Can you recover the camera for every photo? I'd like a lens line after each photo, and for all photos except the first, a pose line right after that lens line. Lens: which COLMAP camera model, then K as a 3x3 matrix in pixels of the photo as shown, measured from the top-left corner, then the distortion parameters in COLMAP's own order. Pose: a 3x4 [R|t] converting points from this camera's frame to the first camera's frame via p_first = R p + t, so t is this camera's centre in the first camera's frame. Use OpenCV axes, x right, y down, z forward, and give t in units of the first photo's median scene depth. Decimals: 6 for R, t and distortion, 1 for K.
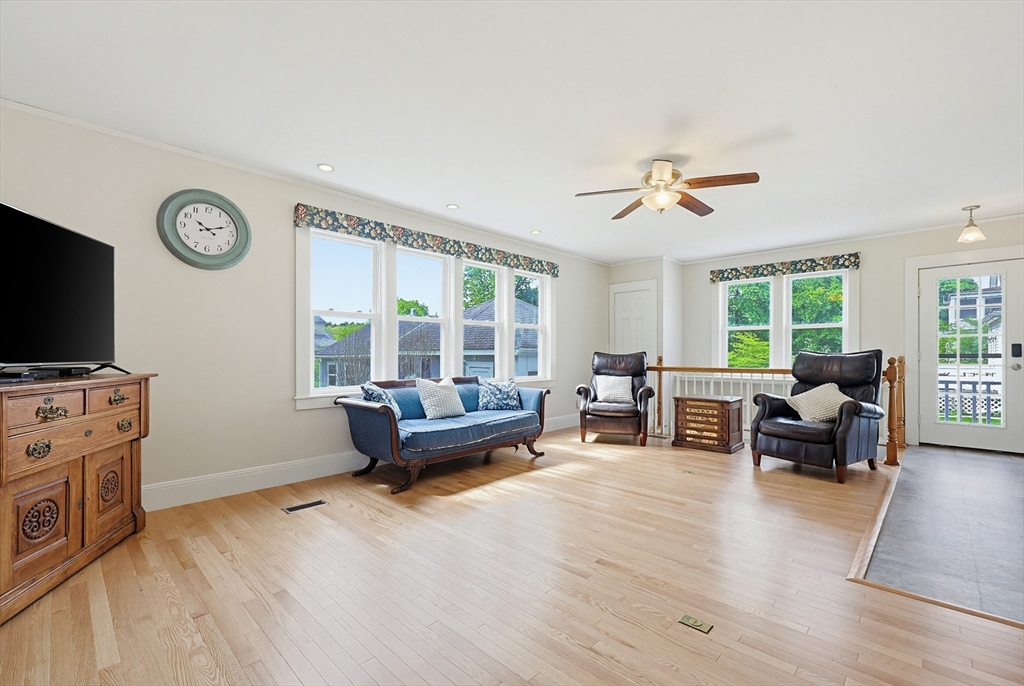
lens RADIAL K [[442.0, 0, 511.6], [0, 442.0, 348.9], [0, 0, 1]] dist [-0.000572, 0.000593]
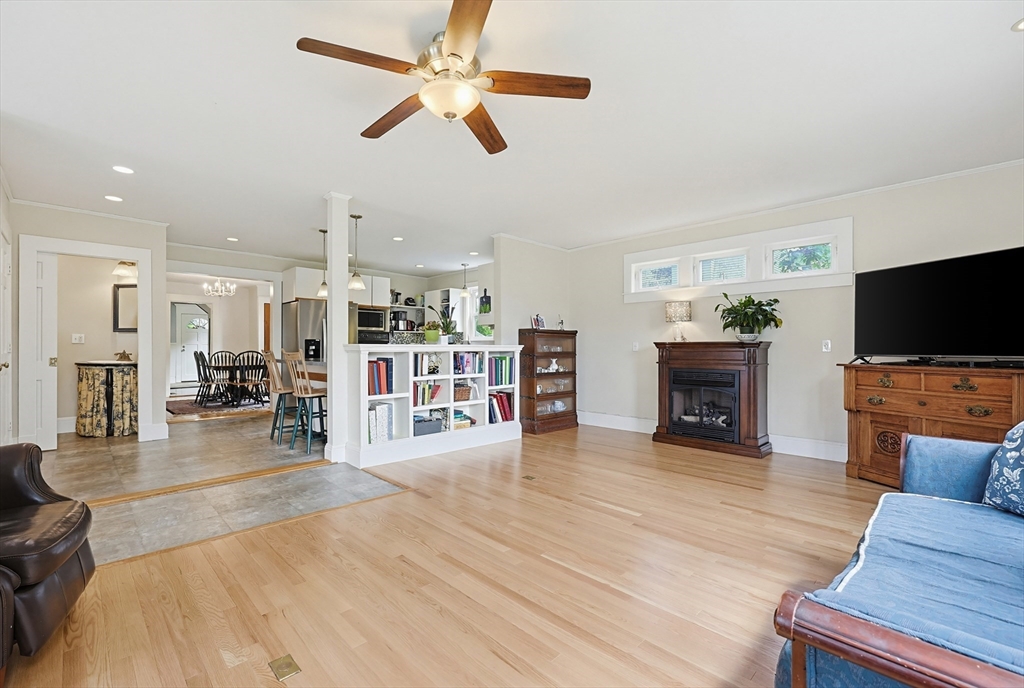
lens RADIAL K [[442.0, 0, 502.9], [0, 442.0, 349.5], [0, 0, 1]] dist [-0.000572, 0.000593]
pose [[-0.998672, -0.002156, 0.051479, 0.162919], [-0.002498, 0.999975, -0.006566, 0.009222], [-0.051463, -0.006686, -0.998652, 1.142824]]
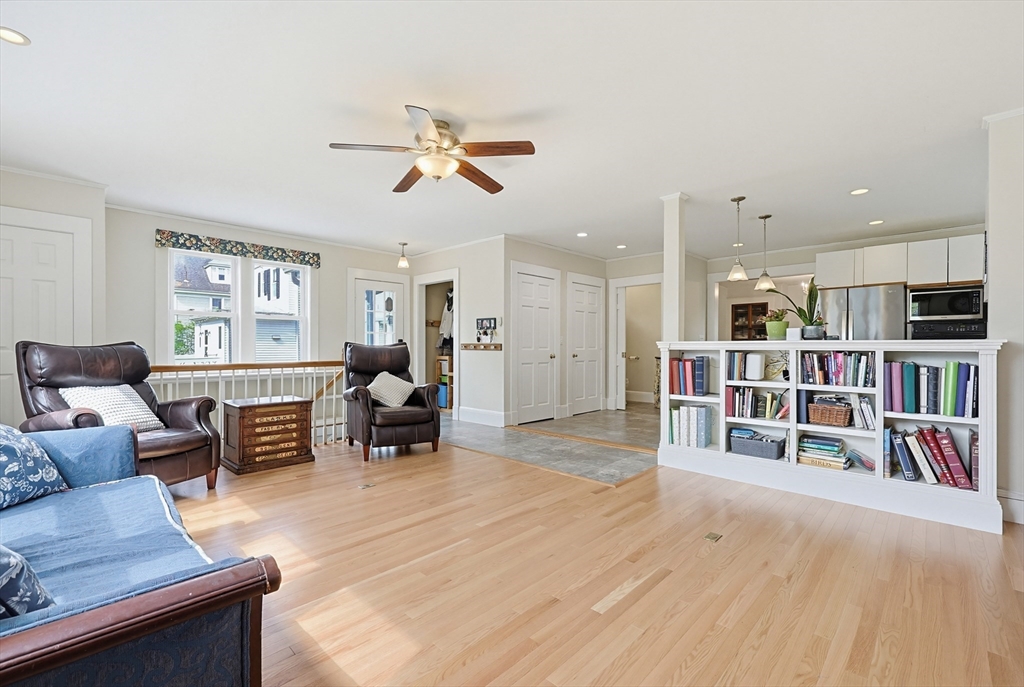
lens RADIAL K [[442.0, 0, 510.3], [0, 442.0, 346.8], [0, 0, 1]] dist [-0.000572, 0.000593]
pose [[0.007847, -0.001917, 0.999967, -0.368755], [-0.012975, 0.999914, 0.002019, 0.006555], [-0.999885, -0.012990, 0.007821, 0.603679]]
